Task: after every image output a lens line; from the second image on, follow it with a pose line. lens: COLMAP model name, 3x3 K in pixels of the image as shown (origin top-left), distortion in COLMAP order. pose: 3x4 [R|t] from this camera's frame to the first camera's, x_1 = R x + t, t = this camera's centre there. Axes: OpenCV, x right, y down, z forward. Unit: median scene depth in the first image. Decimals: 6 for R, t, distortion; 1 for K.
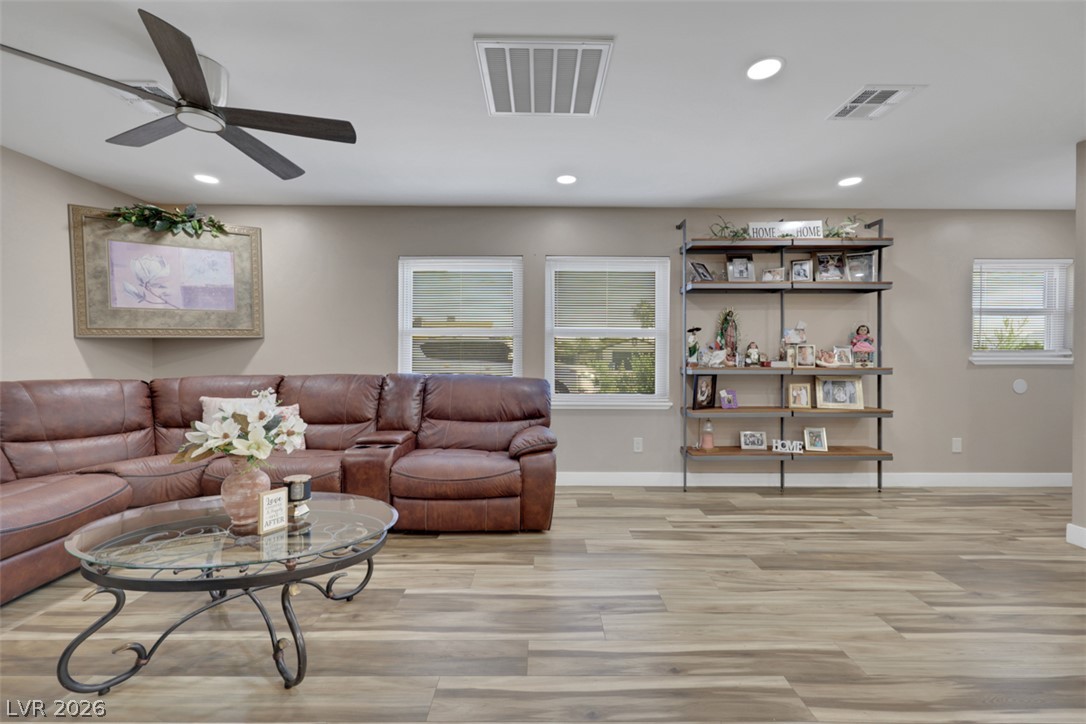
lens RADIAL K [[449.2, 0, 543.2], [0, 449.2, 356.1], [0, 0, 1]] dist [-0.000011, 0.000064]
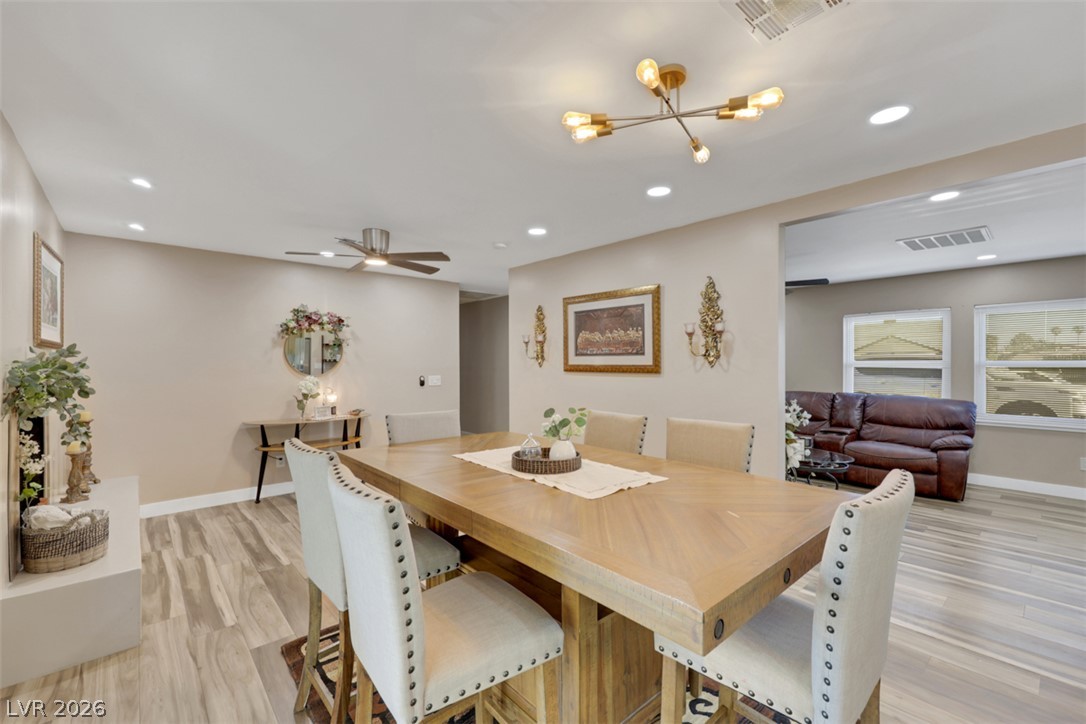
lens RADIAL K [[461.8, 0, 543.0], [0, 461.8, 362.0], [0, 0, 1]] dist [-0.000551, 0.000309]
pose [[0.661083, -0.005759, -0.750290, 0.210506], [0.003909, 0.999983, -0.004231, -0.070704], [0.750302, -0.000136, 0.661095, -0.933628]]
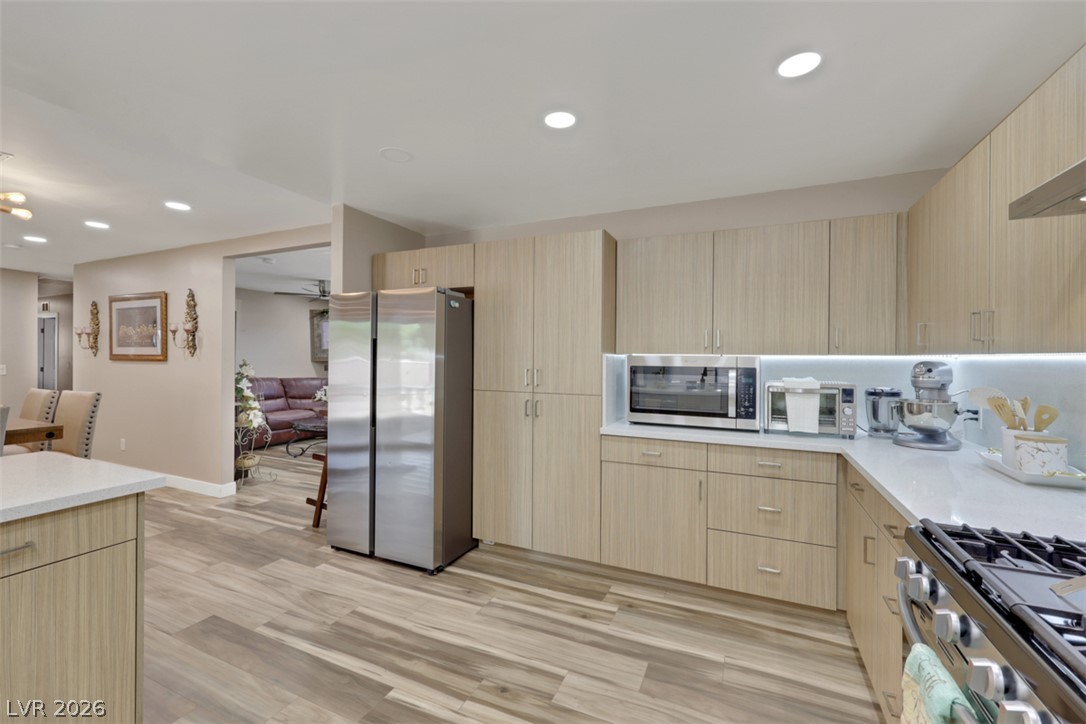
lens RADIAL K [[449.2, 0, 543.2], [0, 449.2, 356.1], [0, 0, 1]] dist [-0.000011, 0.000064]
pose [[0.908846, 0.000997, -0.417131, 1.192747], [-0.003602, 0.999979, -0.005459, -0.059431], [0.417116, 0.006464, 0.908830, -0.756198]]
